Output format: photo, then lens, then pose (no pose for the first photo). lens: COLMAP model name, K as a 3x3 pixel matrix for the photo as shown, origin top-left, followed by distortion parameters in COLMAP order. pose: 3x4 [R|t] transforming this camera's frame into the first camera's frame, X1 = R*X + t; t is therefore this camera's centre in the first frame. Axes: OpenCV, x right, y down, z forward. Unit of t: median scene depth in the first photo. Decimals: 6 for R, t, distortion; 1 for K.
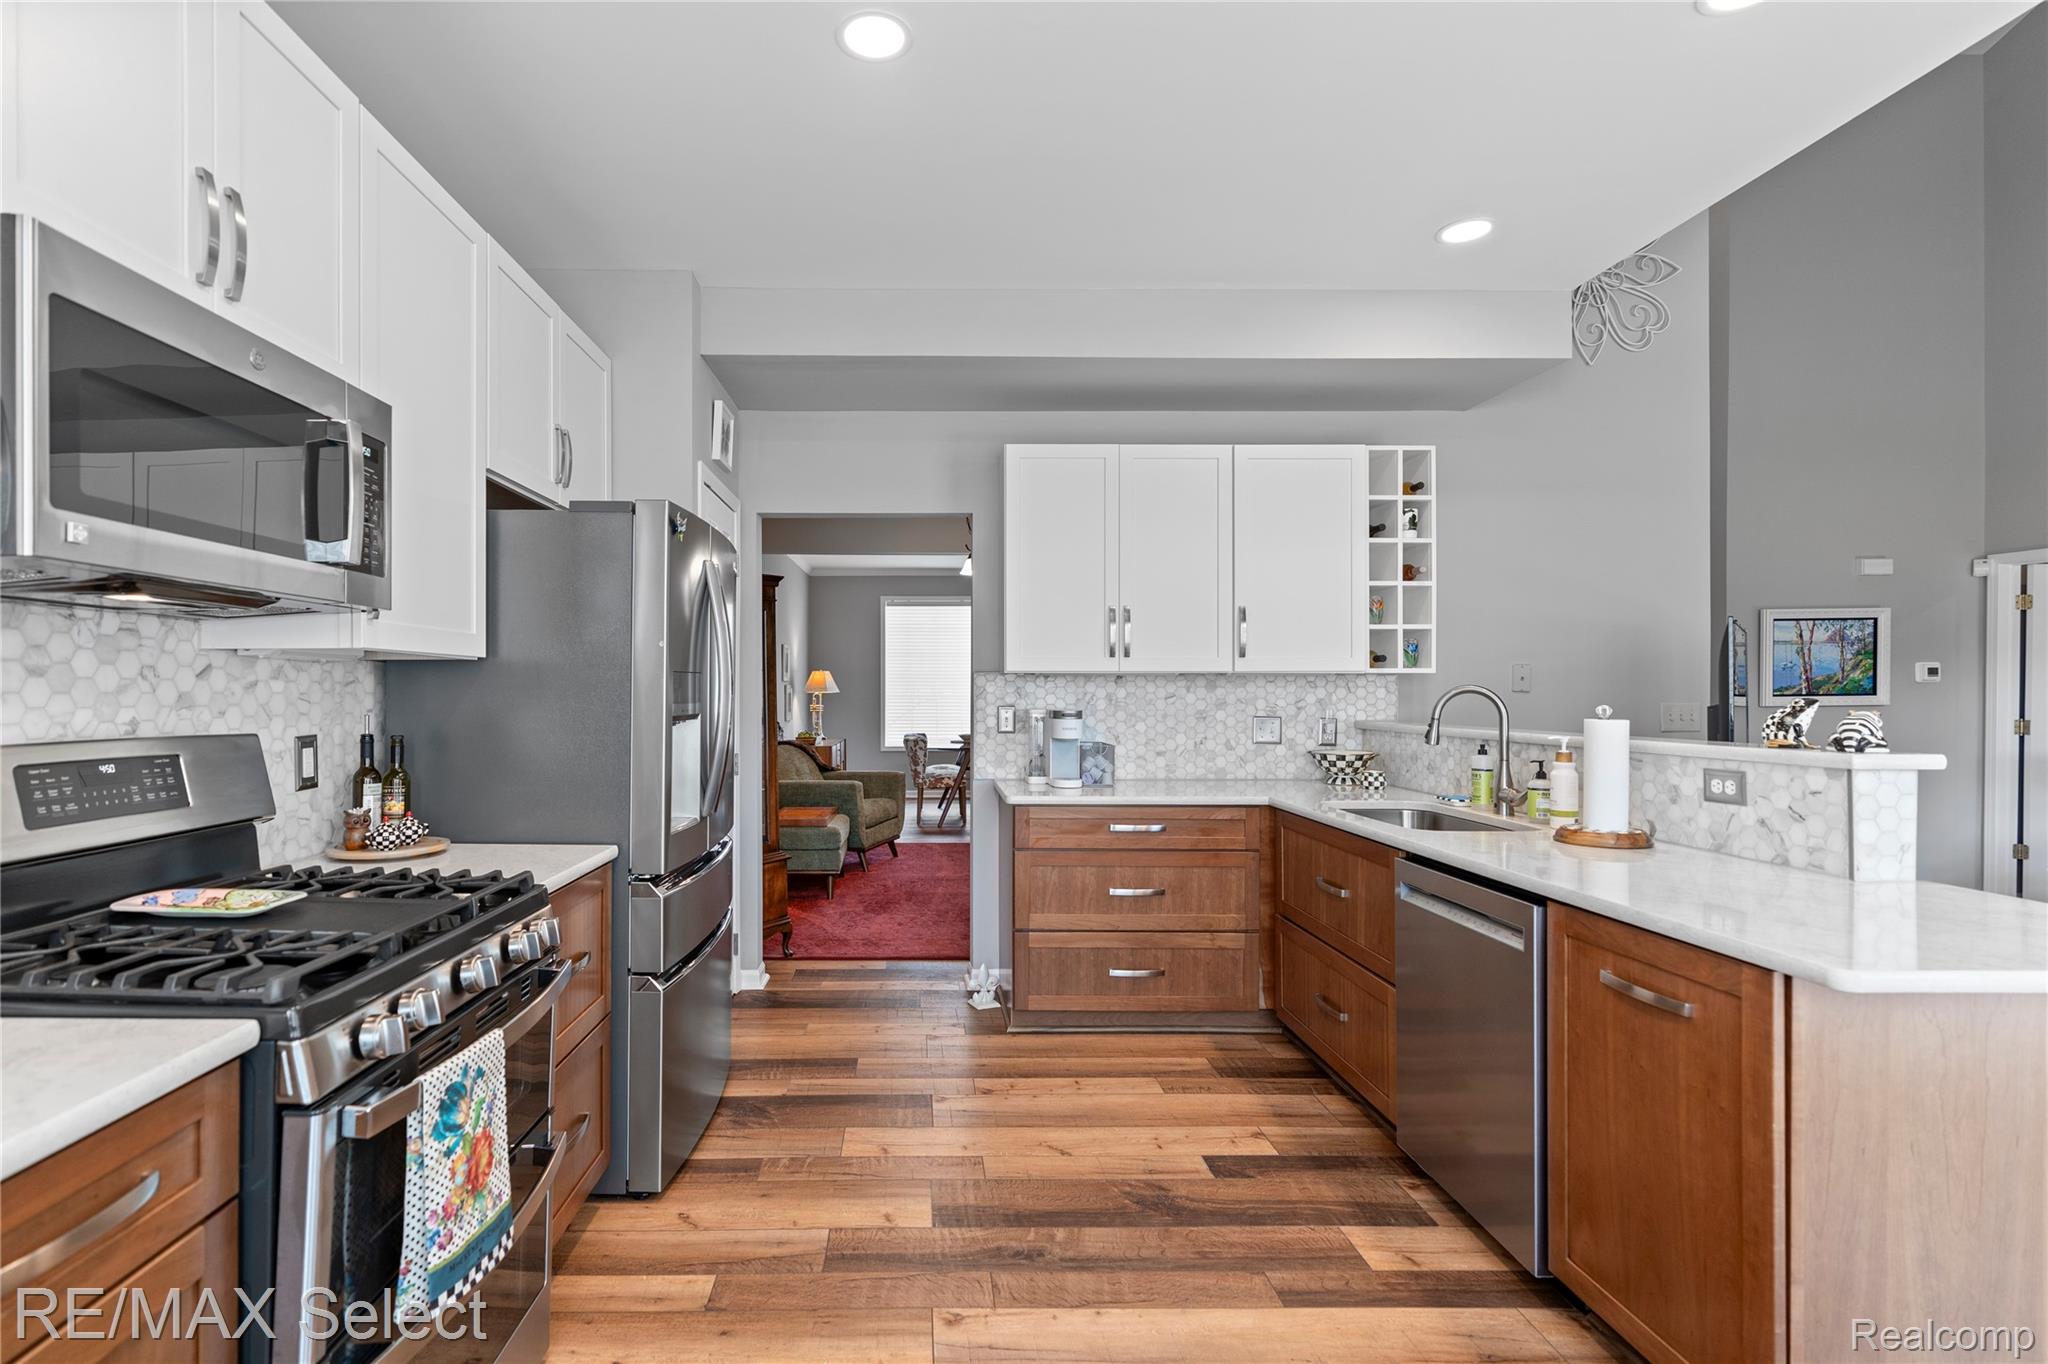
lens RADIAL K [[958.3, 0, 930.4], [0, 958.3, 694.5], [0, 0, 1]] dist [-0.005185, -0.000782]
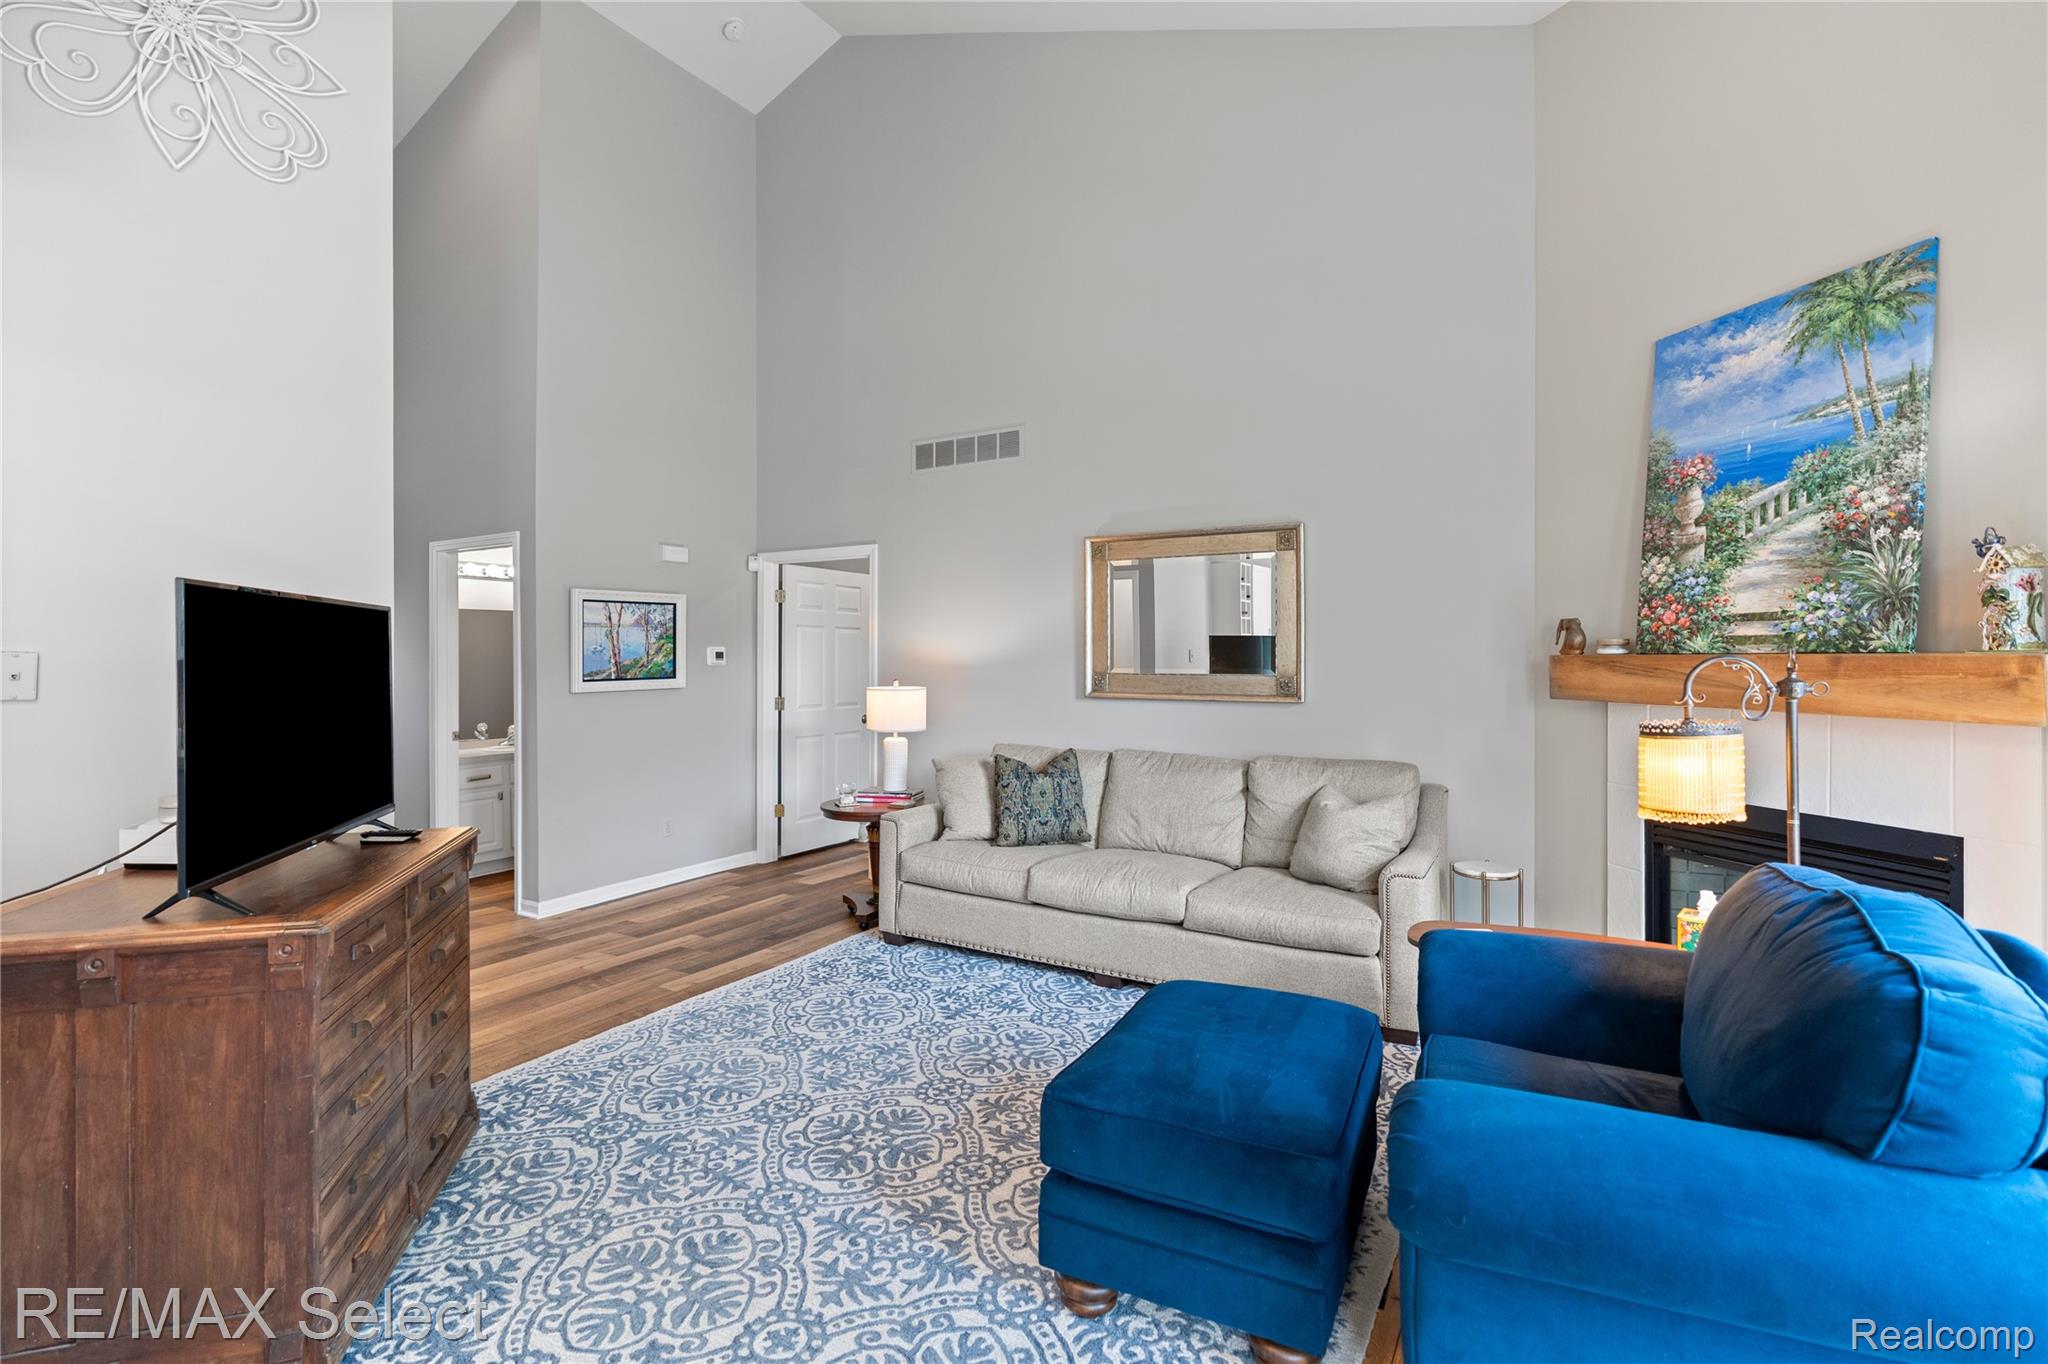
lens RADIAL K [[919.7, 0, 1041.5], [0, 919.7, 665.1], [0, 0, 1]] dist [-0.011361, 0.002892]
pose [[0.496767, -0.008842, 0.867839, 0.488696], [0.007284, 0.999955, 0.006019, -0.025171], [-0.867853, 0.003331, 0.496809, 0.239149]]
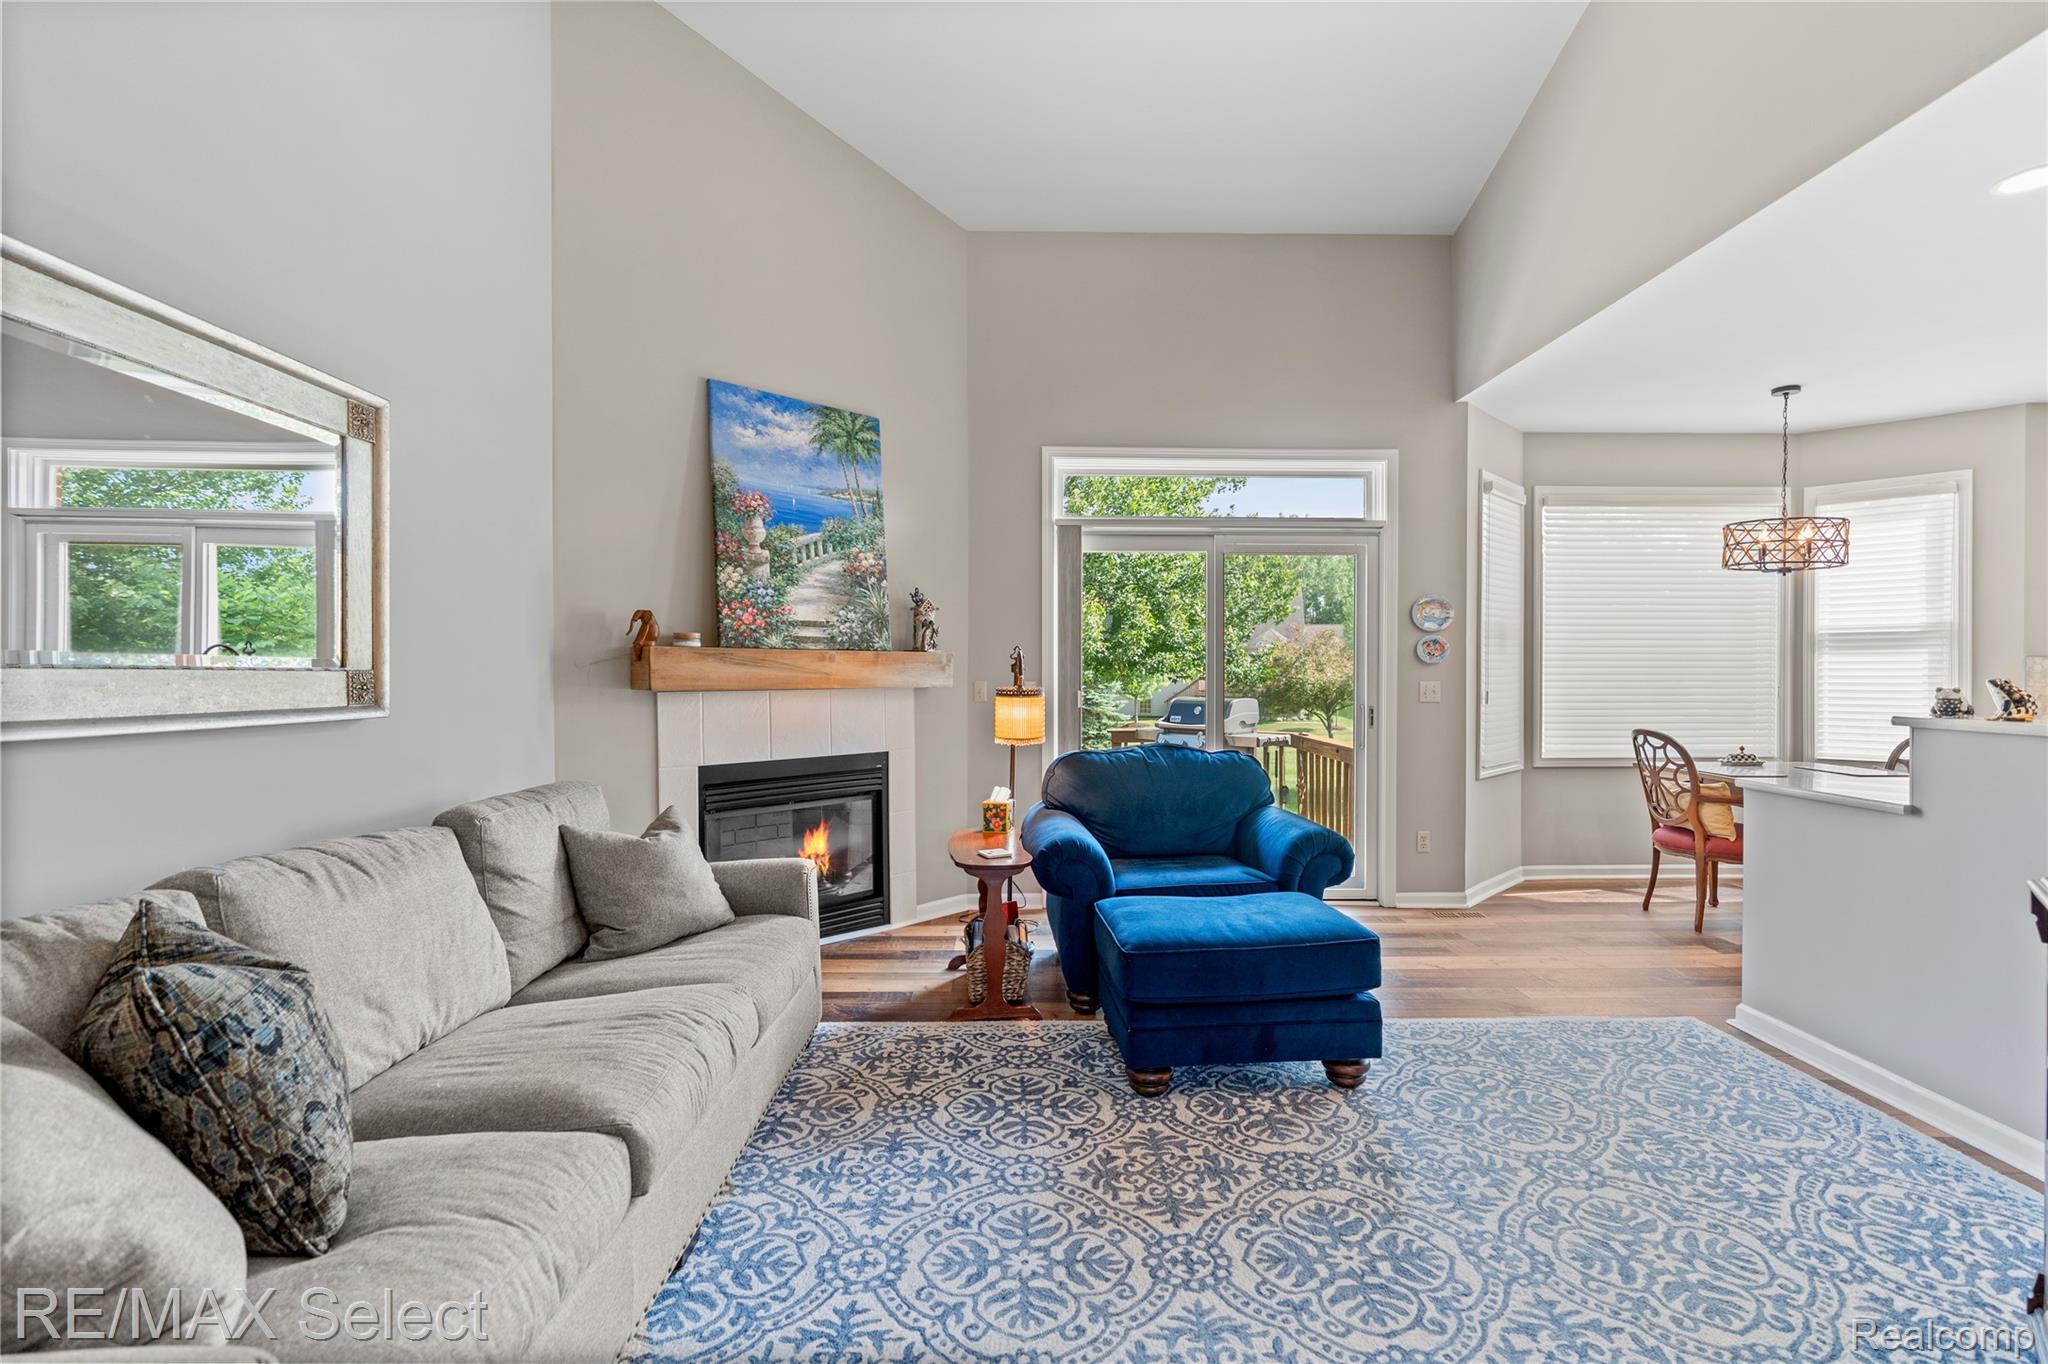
lens RADIAL K [[919.7, 0, 1032.3], [0, 919.7, 687.7], [0, 0, 1]] dist [-0.011361, 0.002892]
pose [[-0.999818, -0.001312, -0.019019, 1.199151], [-0.001696, 0.999794, 0.020217, -0.003338], [0.018989, 0.020245, -0.999615, 1.191086]]
